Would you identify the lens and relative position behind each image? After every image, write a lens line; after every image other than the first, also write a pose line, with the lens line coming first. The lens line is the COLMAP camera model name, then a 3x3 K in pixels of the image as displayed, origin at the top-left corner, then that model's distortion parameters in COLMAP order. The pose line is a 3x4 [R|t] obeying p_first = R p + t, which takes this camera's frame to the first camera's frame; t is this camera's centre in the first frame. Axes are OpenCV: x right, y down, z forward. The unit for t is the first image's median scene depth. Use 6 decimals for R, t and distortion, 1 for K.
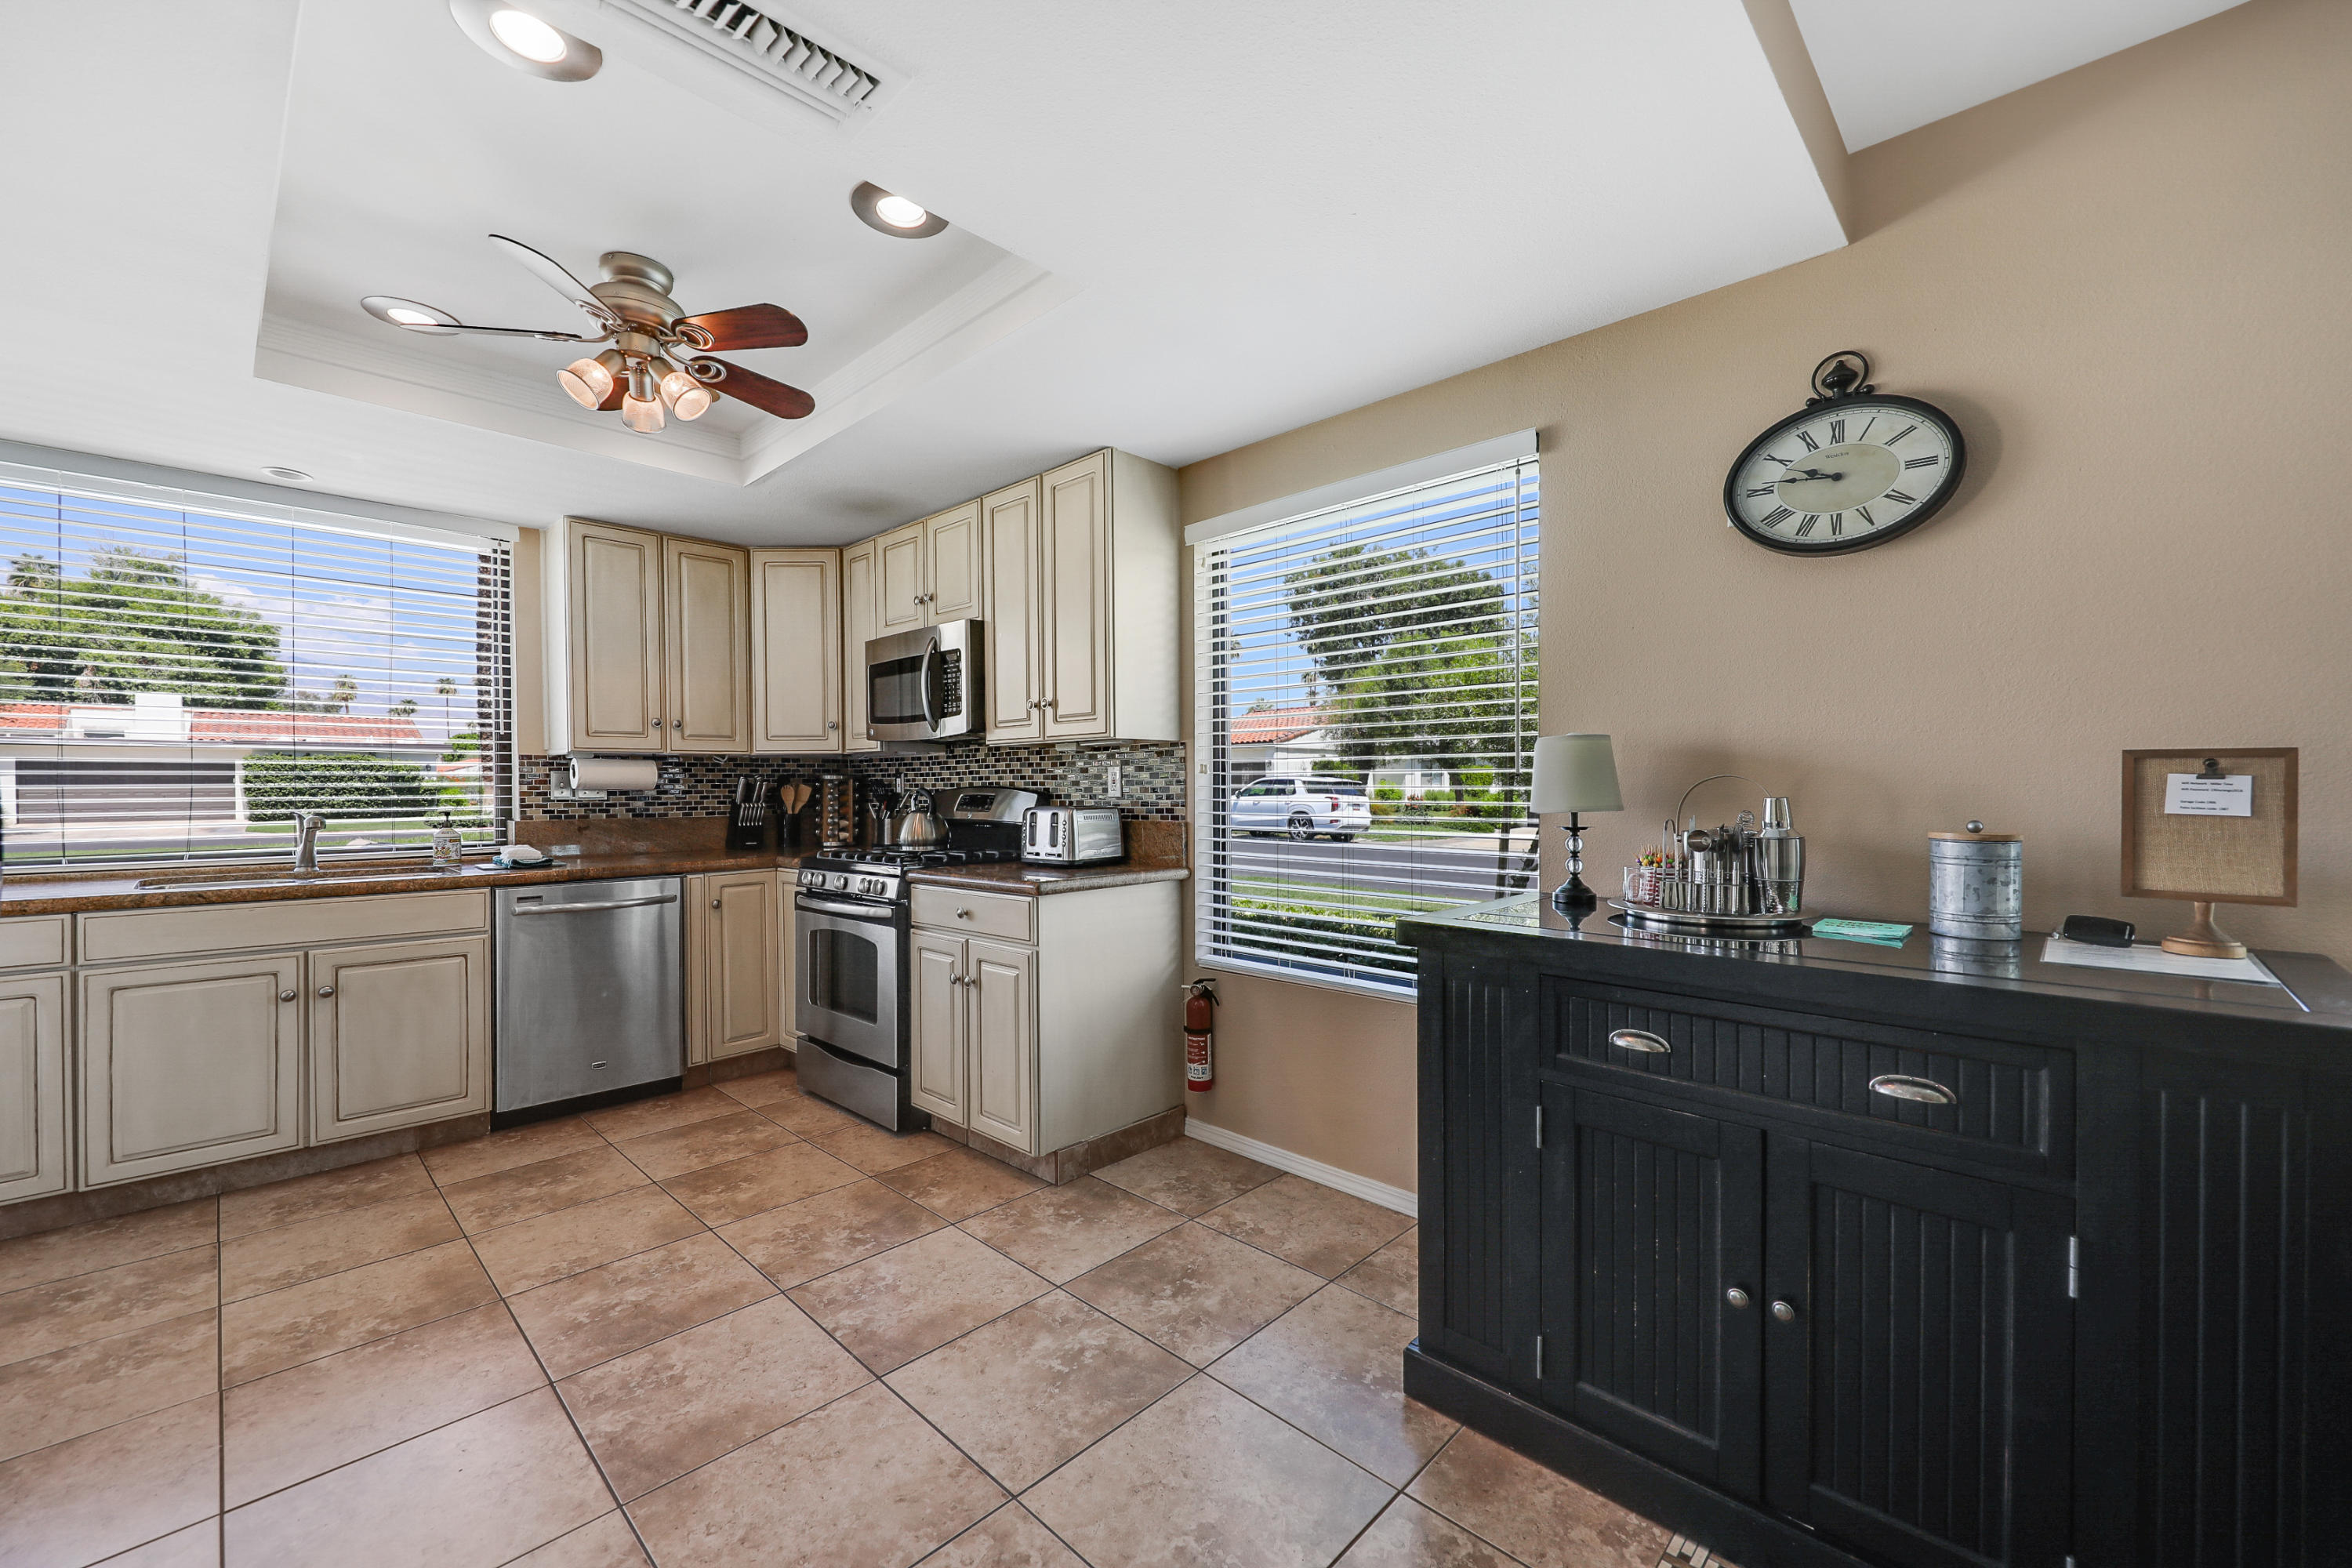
lens RADIAL K [[907.9, 0, 1190.3], [0, 907.9, 795.1], [0, 0, 1]] dist [-0.005587, -0.000863]
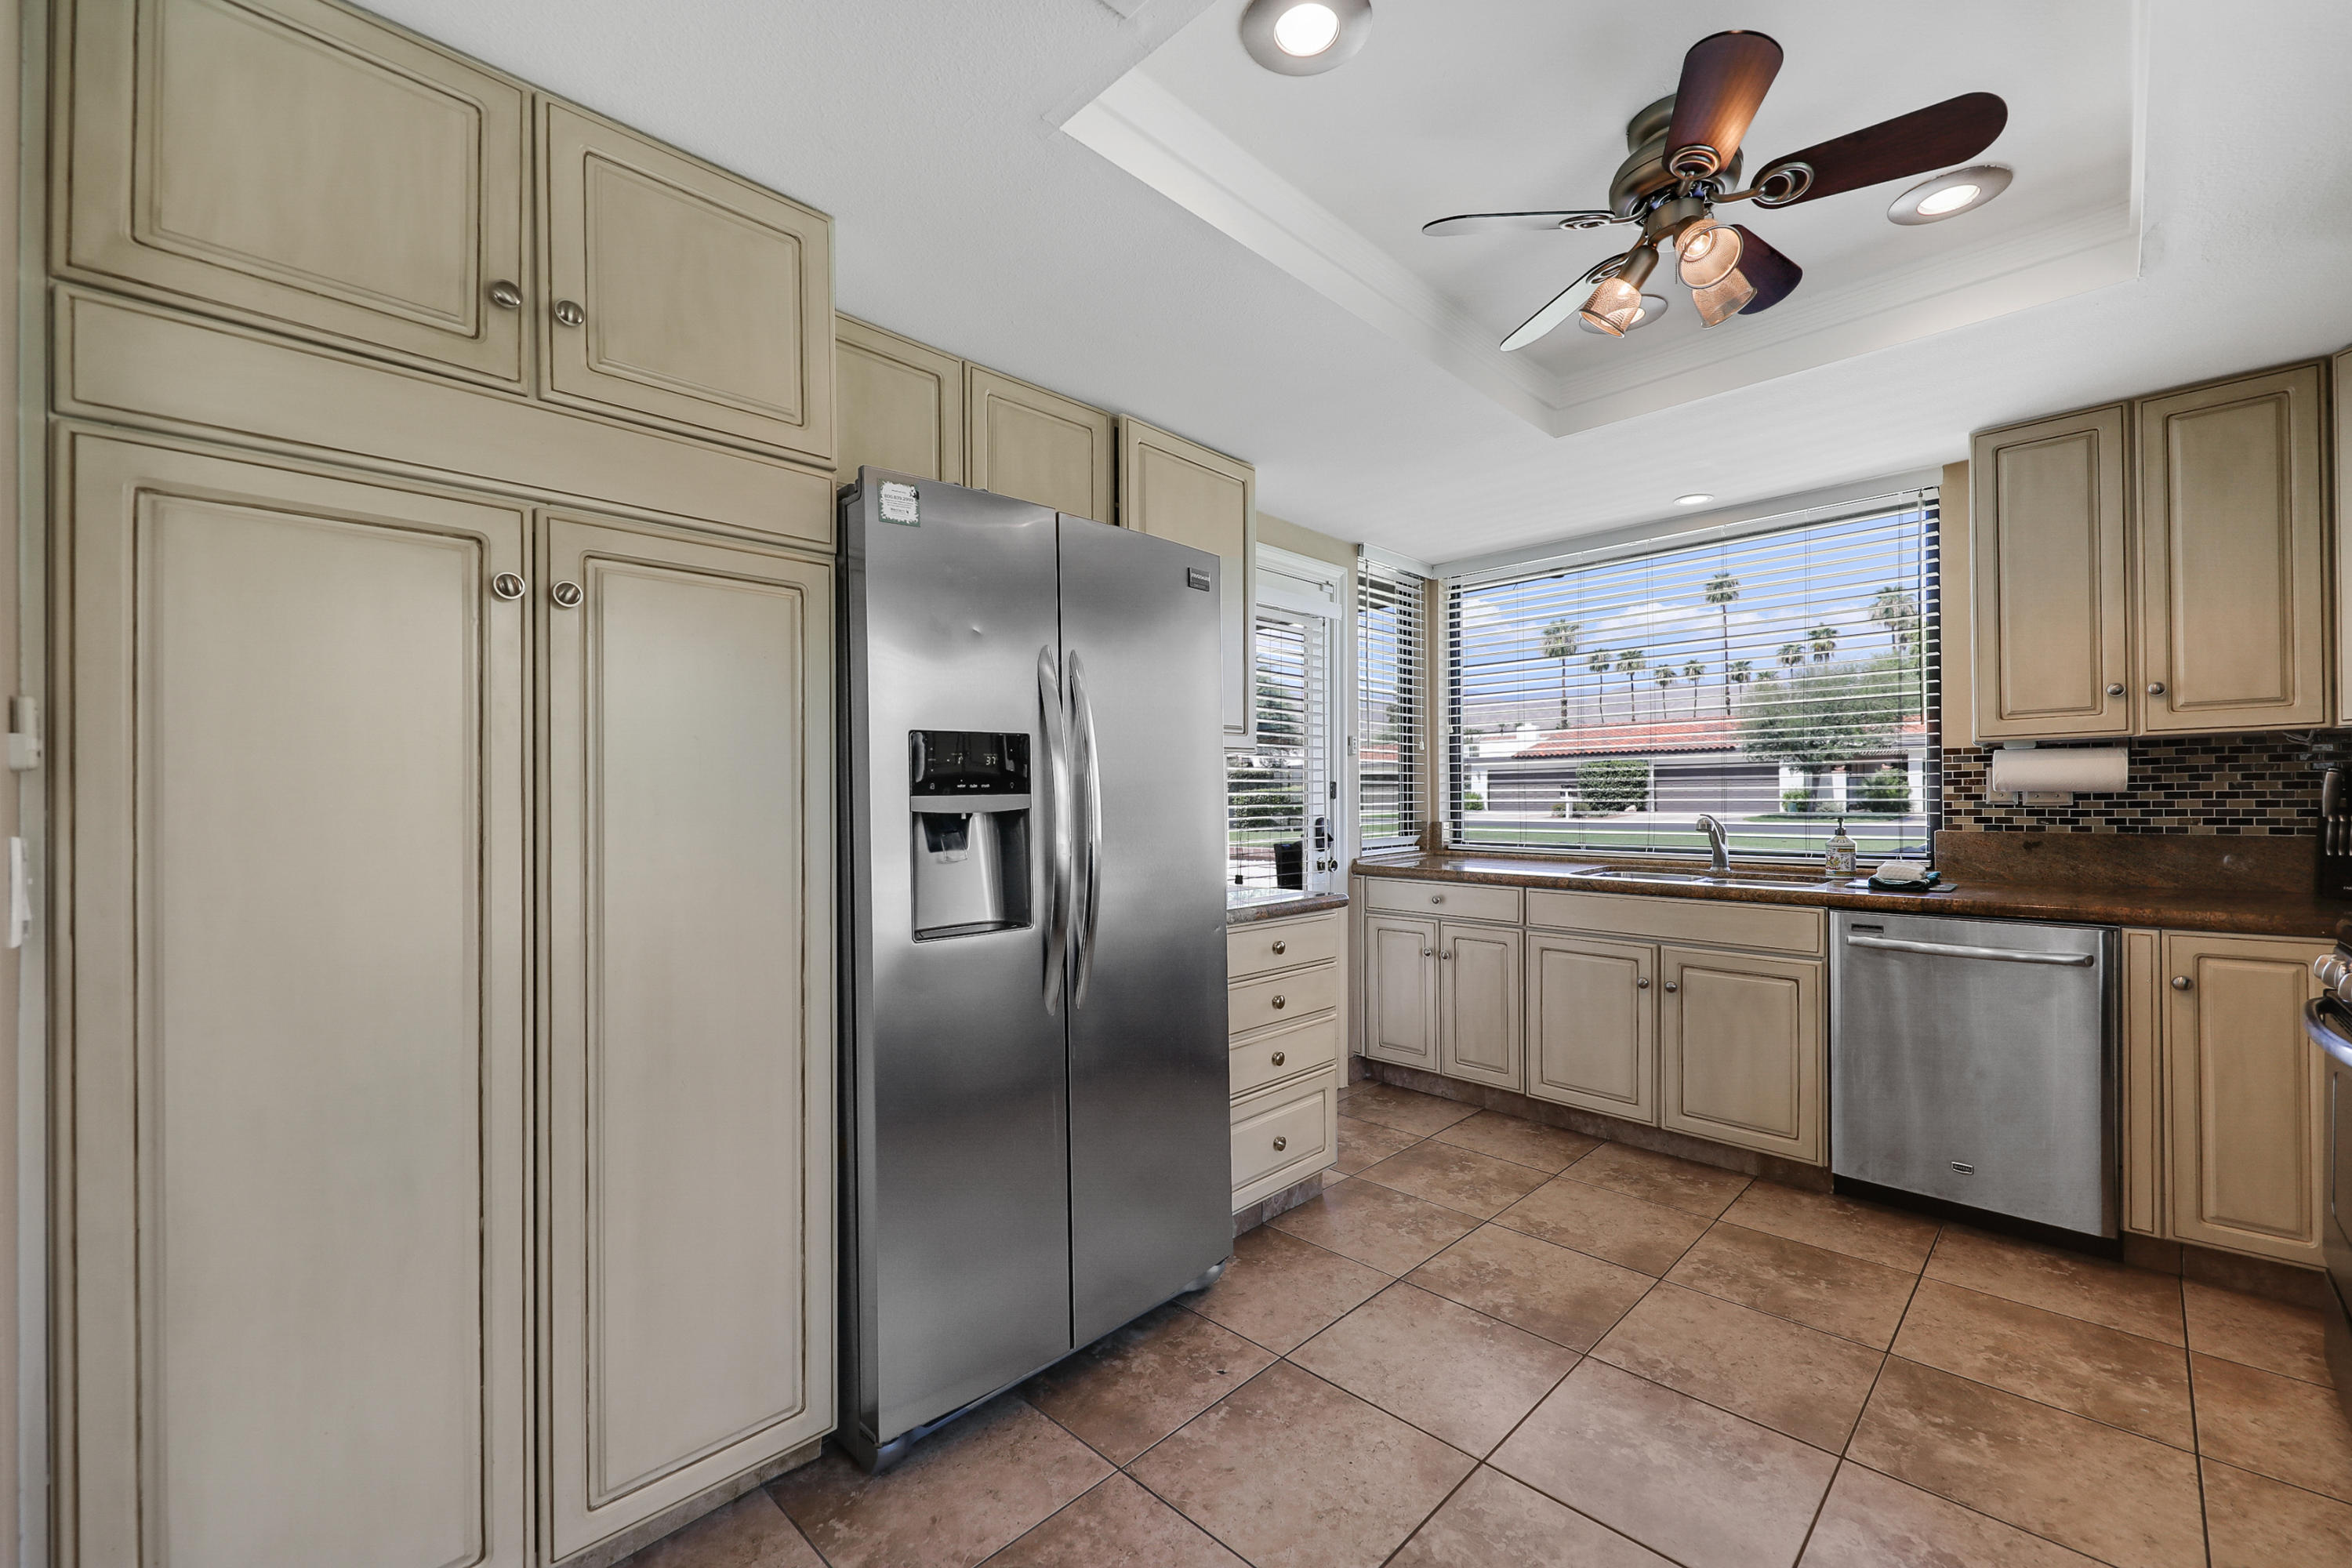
lens RADIAL K [[943.9, 0, 1191.3], [0, 943.9, 792.0], [0, 0, 1]] dist [-0.002330, -0.000863]
pose [[-0.023097, 0.001990, -0.999731, 0.151666], [0.002513, 0.999995, 0.001932, -0.012202], [0.999730, -0.002468, -0.023102, 0.467158]]
